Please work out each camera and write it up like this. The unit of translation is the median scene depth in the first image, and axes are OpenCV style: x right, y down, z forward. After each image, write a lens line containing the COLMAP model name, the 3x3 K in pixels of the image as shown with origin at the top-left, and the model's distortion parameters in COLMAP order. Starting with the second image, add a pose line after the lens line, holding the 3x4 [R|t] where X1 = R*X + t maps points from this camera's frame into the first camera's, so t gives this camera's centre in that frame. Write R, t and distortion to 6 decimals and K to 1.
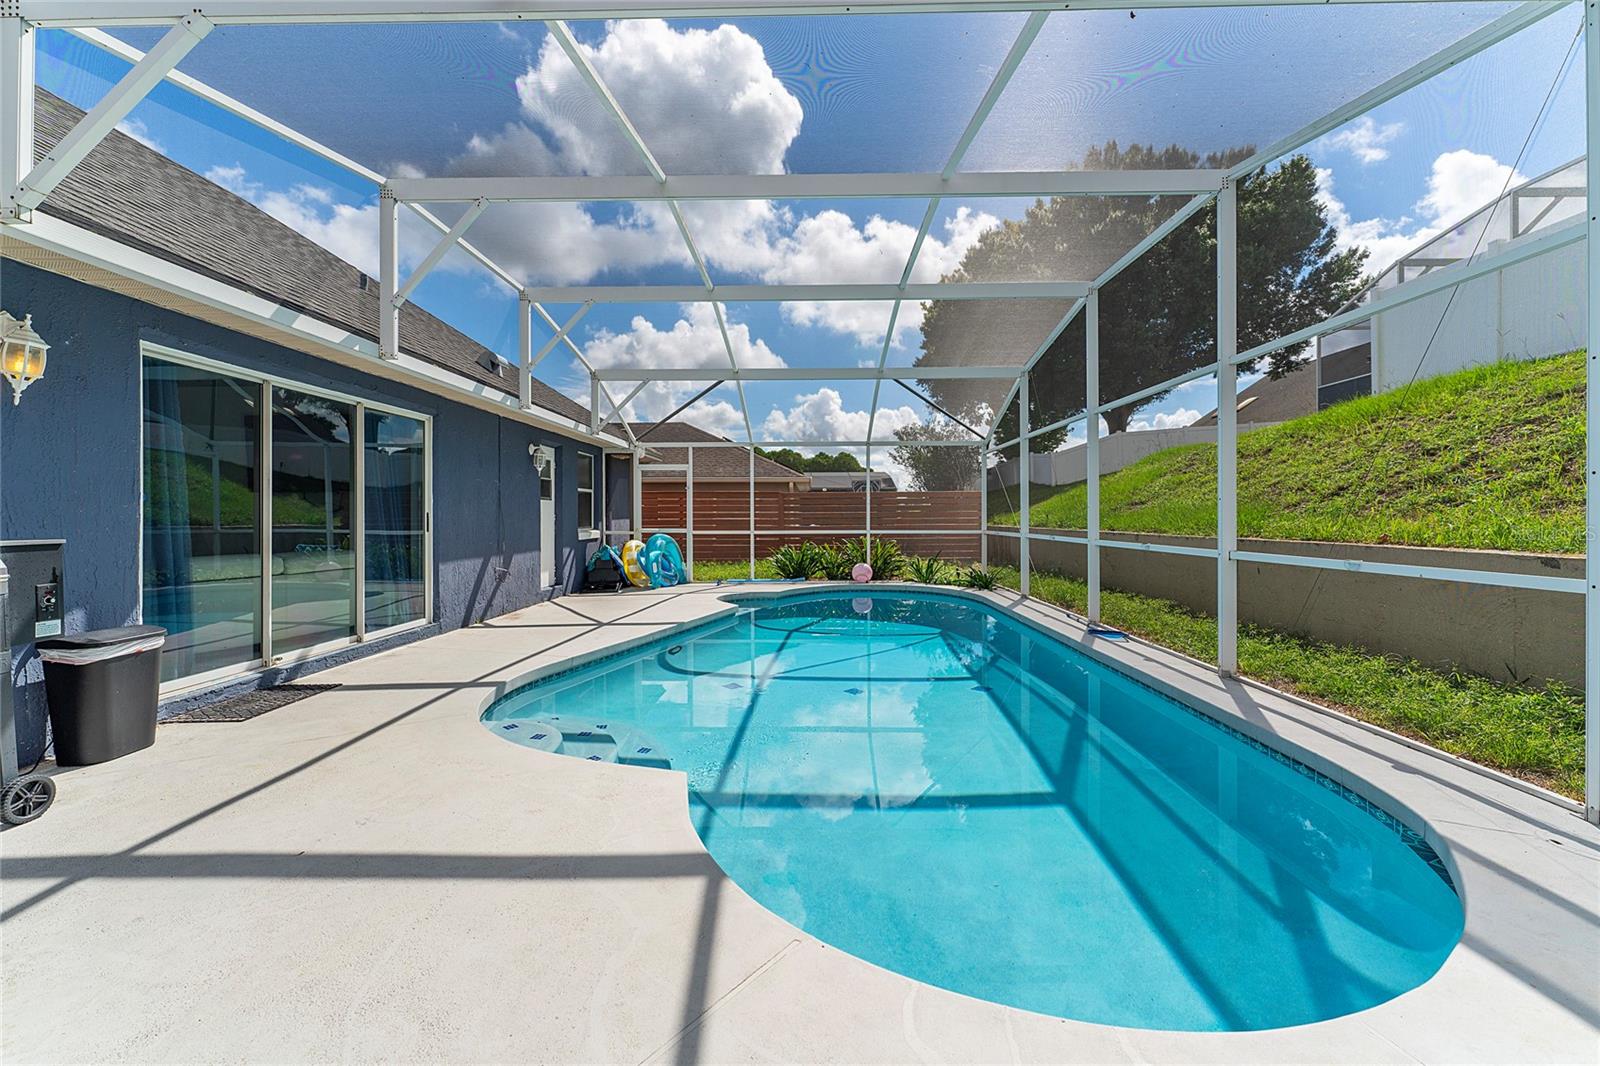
lens RADIAL K [[637.6, 0, 786.5], [0, 637.6, 512.4], [0, 0, 1]] dist [-0.001605, -0.001494]
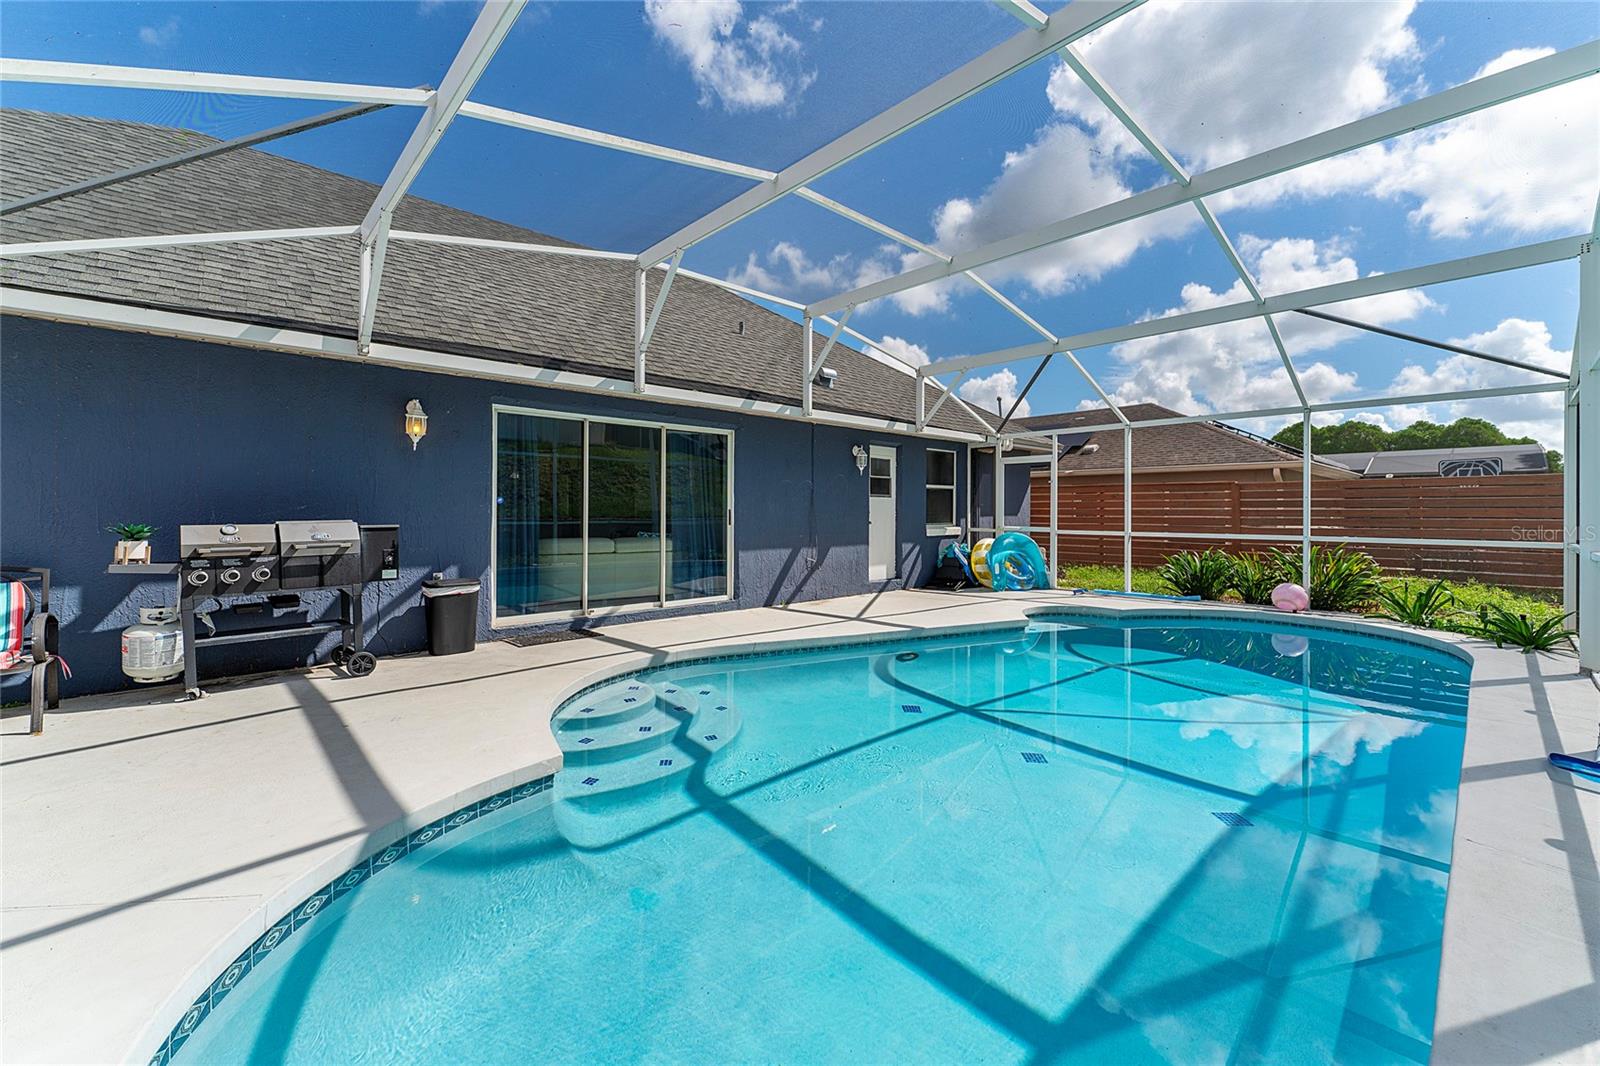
lens RADIAL K [[637.6, 0, 800.6], [0, 637.6, 502.6], [0, 0, 1]] dist [-0.001605, -0.001494]
pose [[0.700555, -0.004561, -0.713584, 0.252787], [-0.000964, 0.999973, -0.007338, -0.002258], [0.713598, 0.005828, 0.700531, 0.148250]]
